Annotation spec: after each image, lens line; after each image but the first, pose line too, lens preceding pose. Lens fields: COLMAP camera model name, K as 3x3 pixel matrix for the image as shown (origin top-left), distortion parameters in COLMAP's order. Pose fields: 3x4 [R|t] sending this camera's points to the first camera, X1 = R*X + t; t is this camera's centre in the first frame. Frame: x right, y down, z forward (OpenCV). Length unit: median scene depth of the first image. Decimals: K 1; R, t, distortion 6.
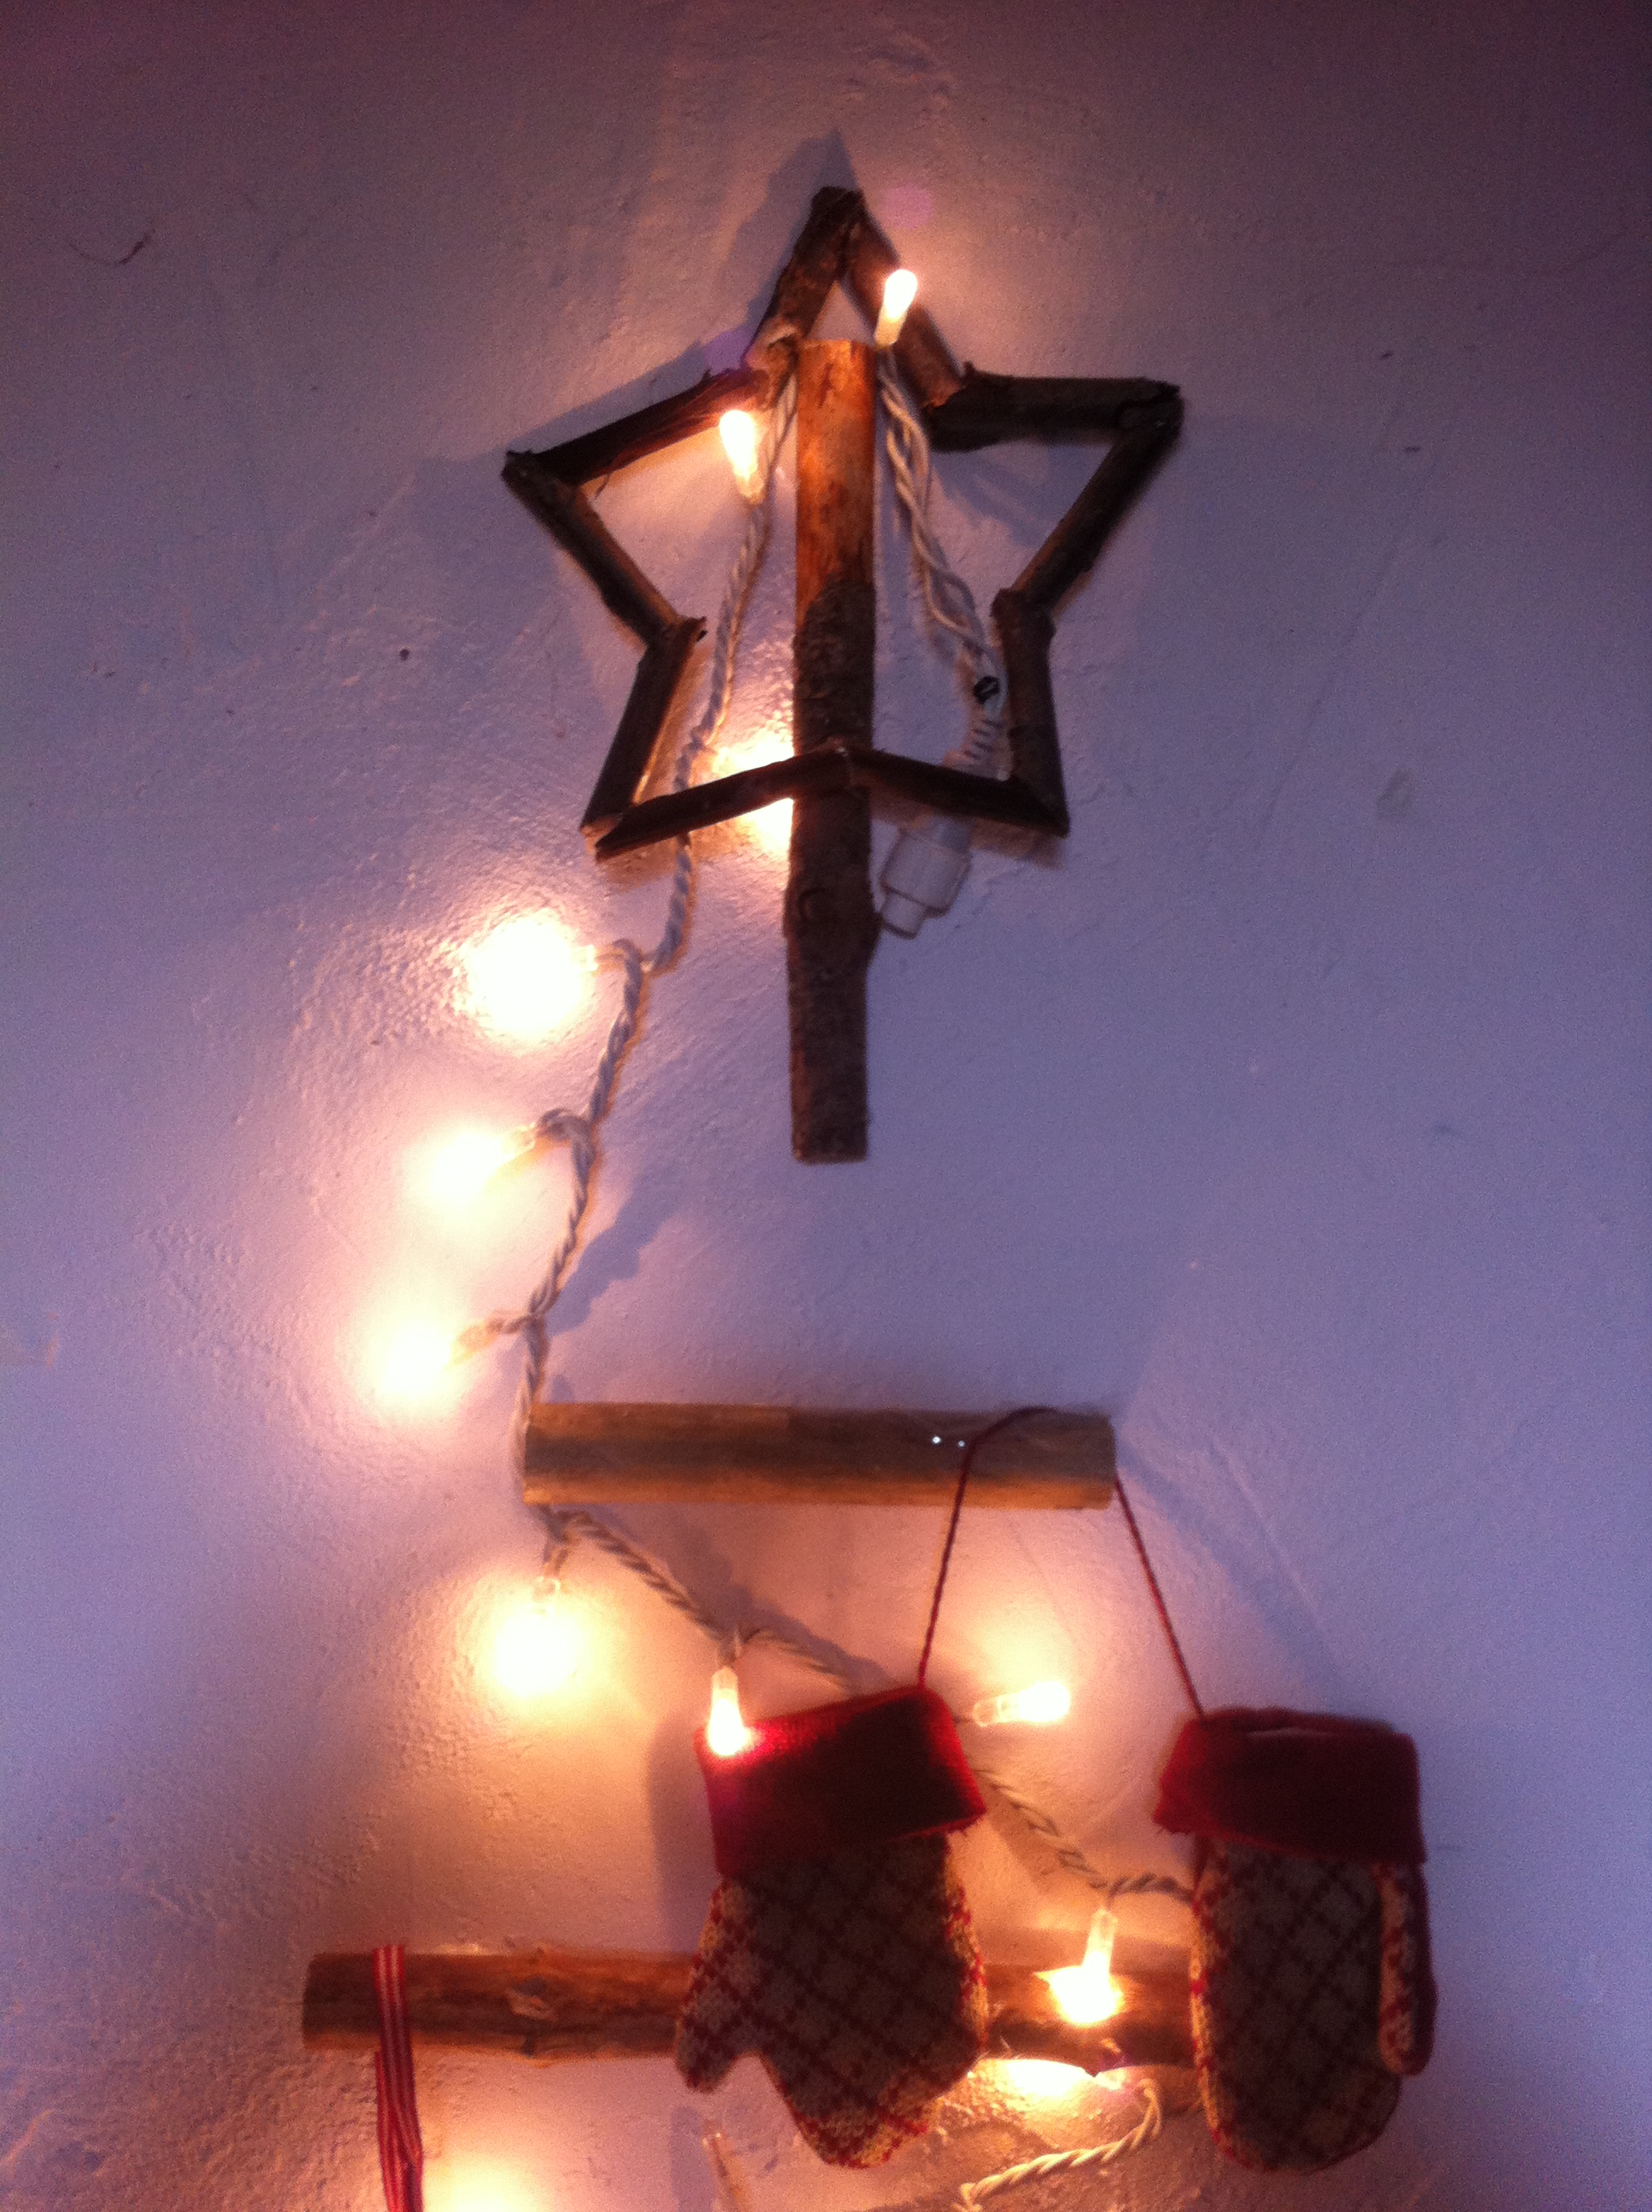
lens RADIAL K [[2134.1, 0, 794.5], [0, 2134.1, 1106.7], [0, 0, 1]] dist [0.101386, -0.359099]
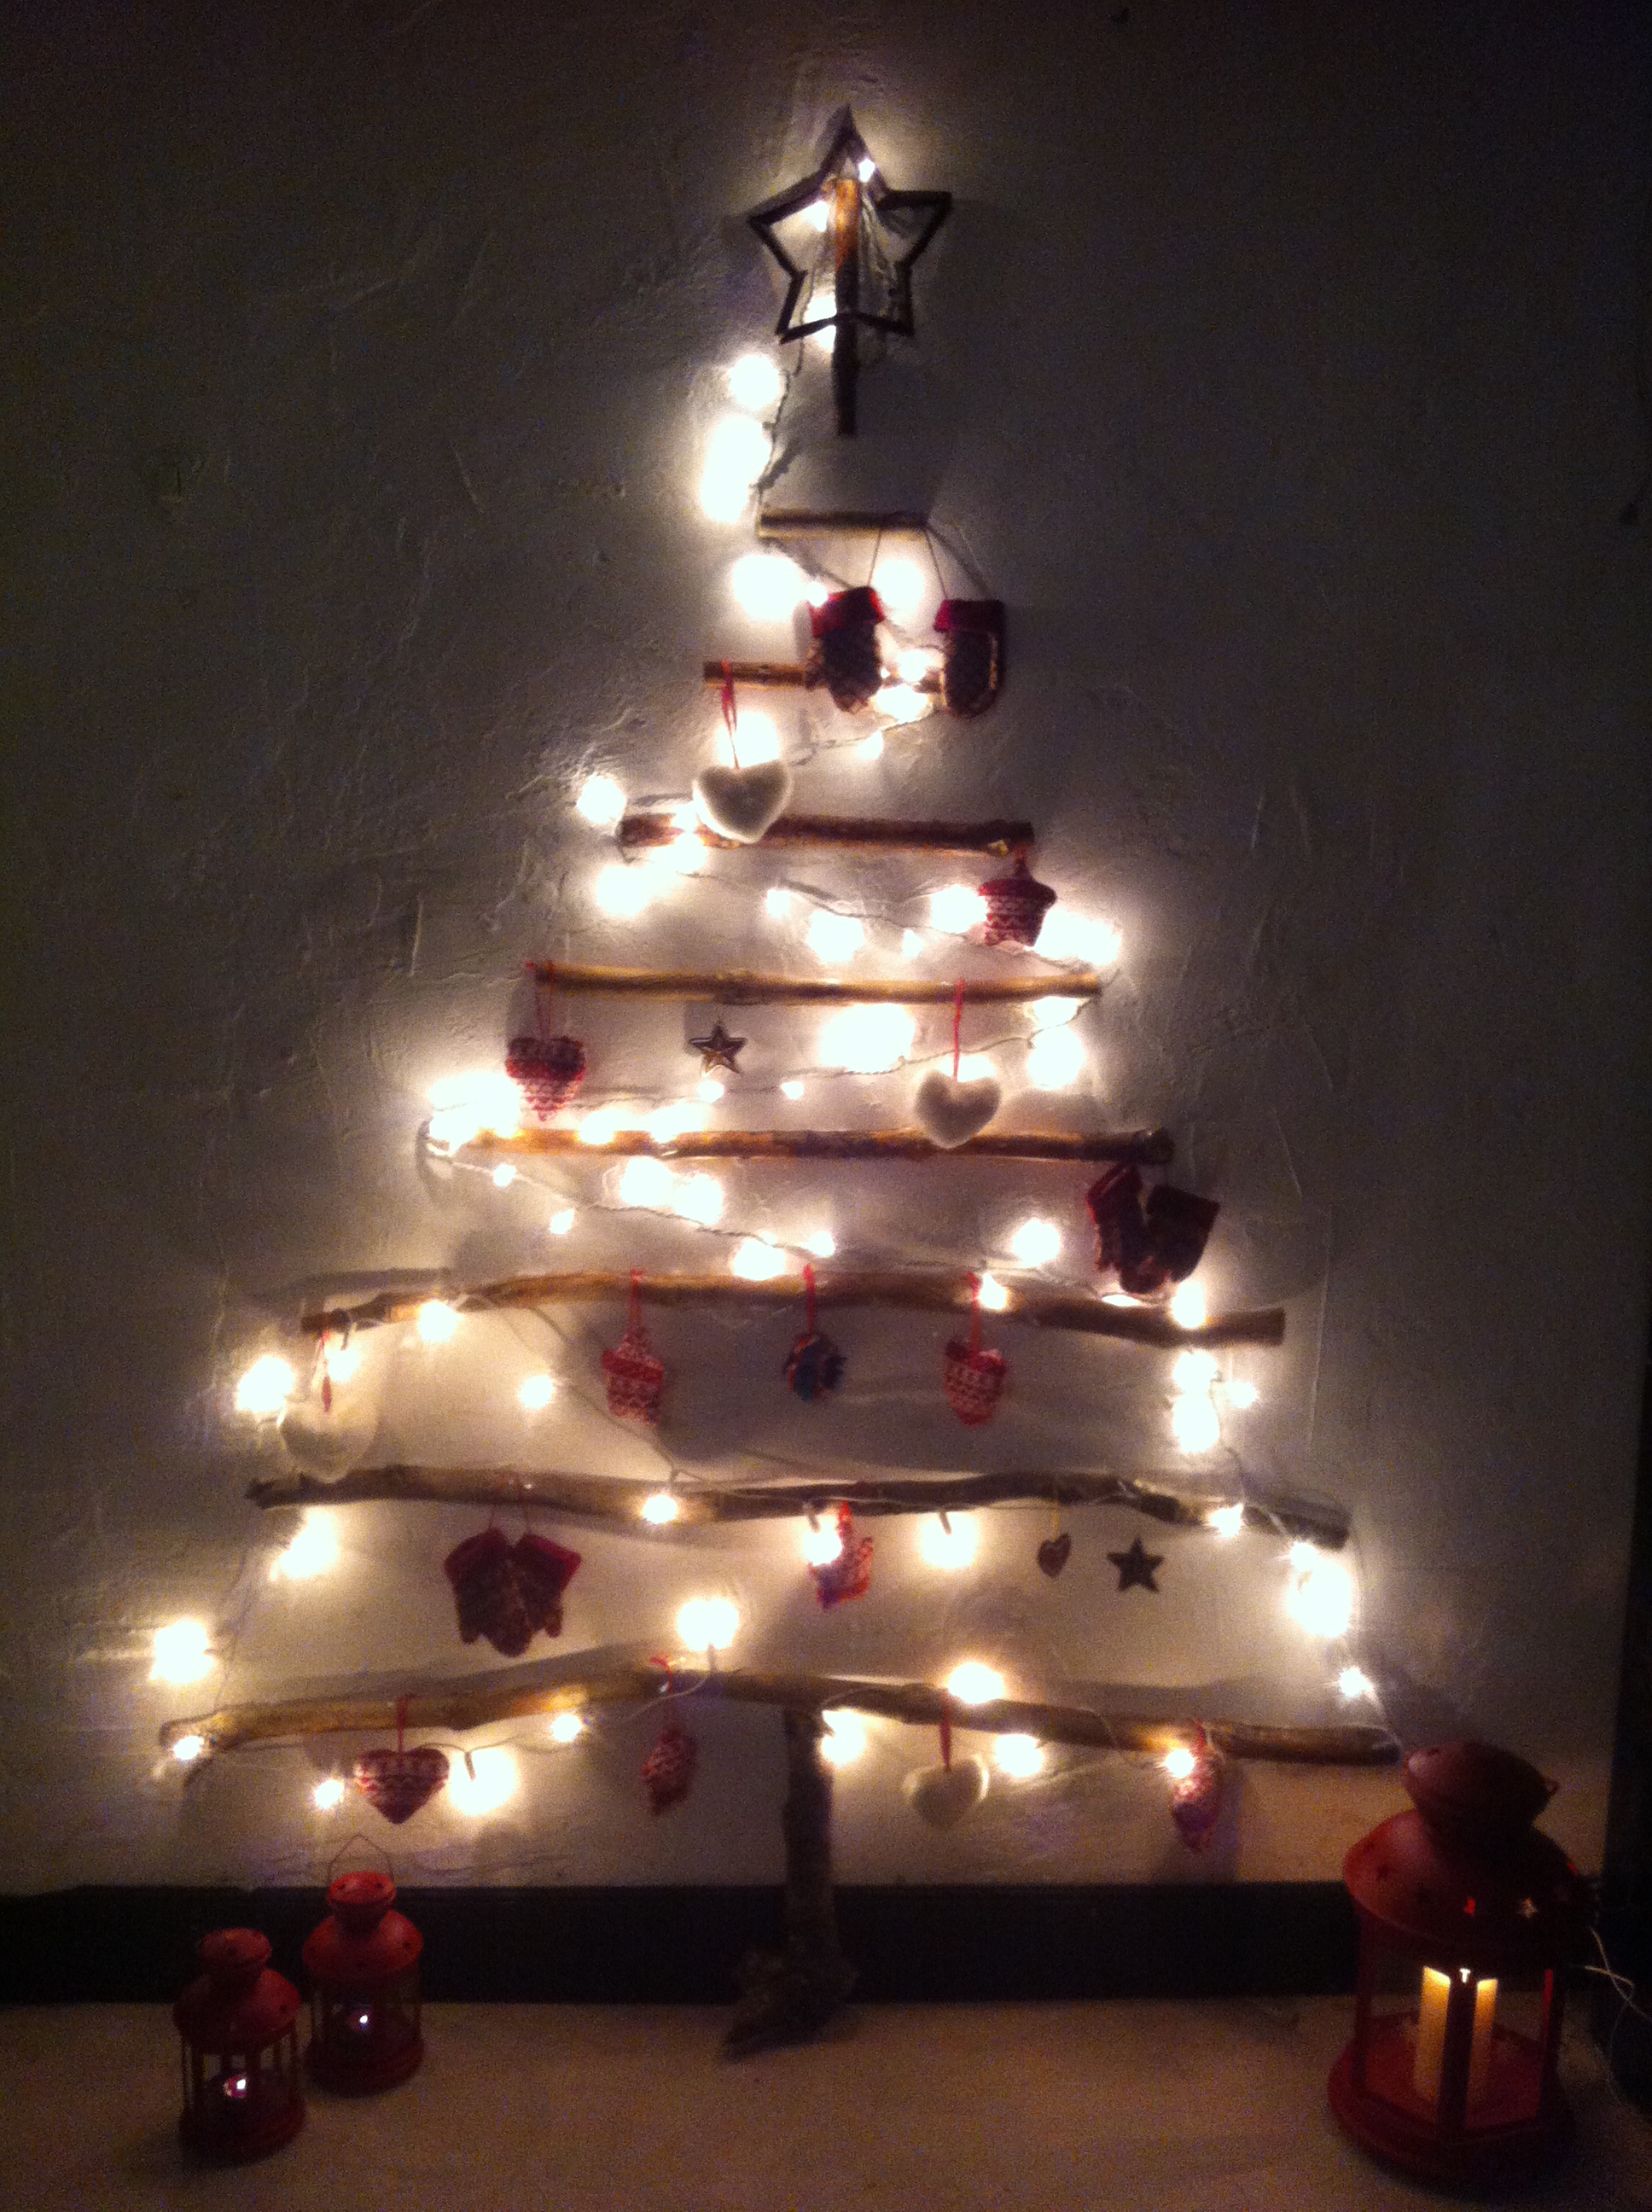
lens RADIAL K [[2134.1, 0, 794.5], [0, 2134.1, 1106.7], [0, 0, 1]] dist [0.101386, -0.359099]
pose [[0.999971, -0.001327, 0.007453, -0.091242], [-0.000694, 0.964321, 0.264734, 0.149500], [-0.007538, -0.264731, 0.964293, -2.622383]]
